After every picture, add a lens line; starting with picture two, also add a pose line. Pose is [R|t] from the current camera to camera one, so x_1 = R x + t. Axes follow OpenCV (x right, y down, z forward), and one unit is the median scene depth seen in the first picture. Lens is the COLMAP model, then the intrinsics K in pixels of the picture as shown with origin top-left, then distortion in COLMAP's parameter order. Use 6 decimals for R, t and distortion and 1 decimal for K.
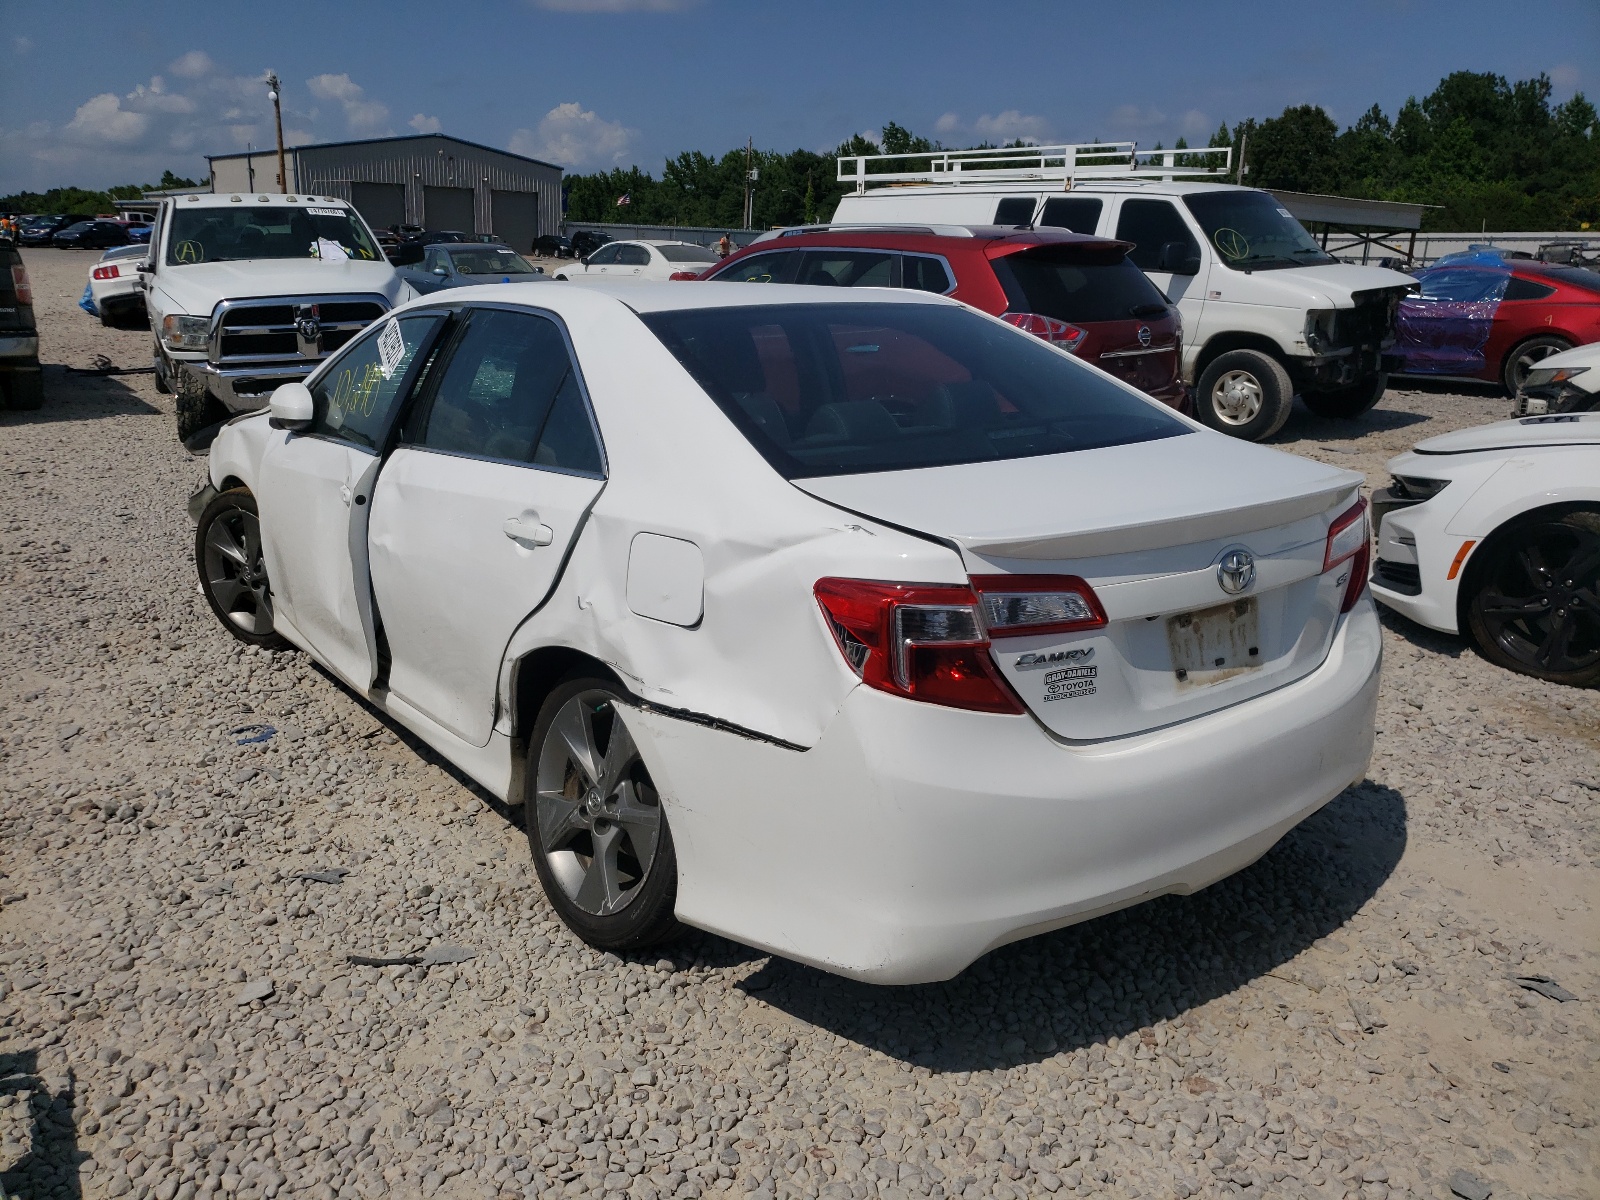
lens RADIAL K [[1218.3, 0, 800.0], [0, 1218.3, 600.0], [0, 0, 1]] dist [0.001076, 0.010202]
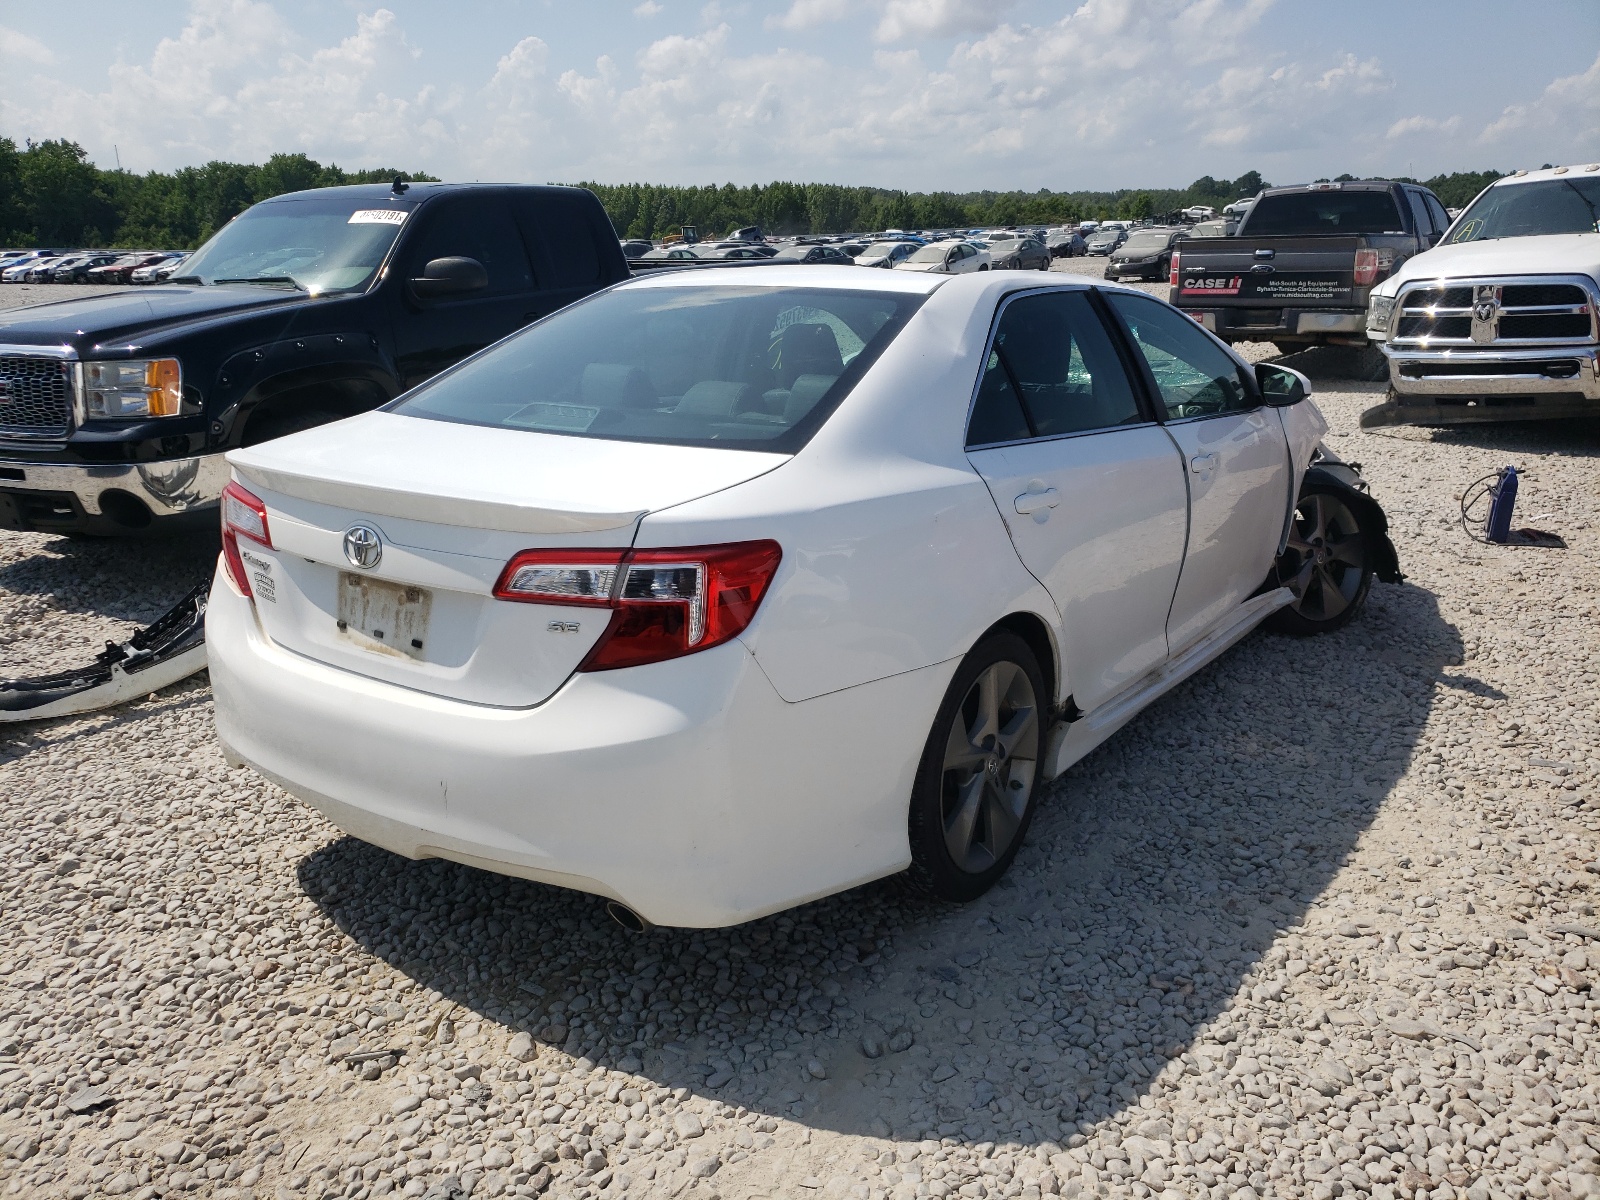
lens RADIAL K [[1218.3, 0, 800.0], [0, 1218.3, 600.0], [0, 0, 1]] dist [0.001076, 0.010202]
pose [[0.241816, 0.225012, -0.943872, 1.370755], [-0.210189, 0.961792, 0.175435, -0.228792], [0.947283, 0.155969, 0.279872, 1.021724]]
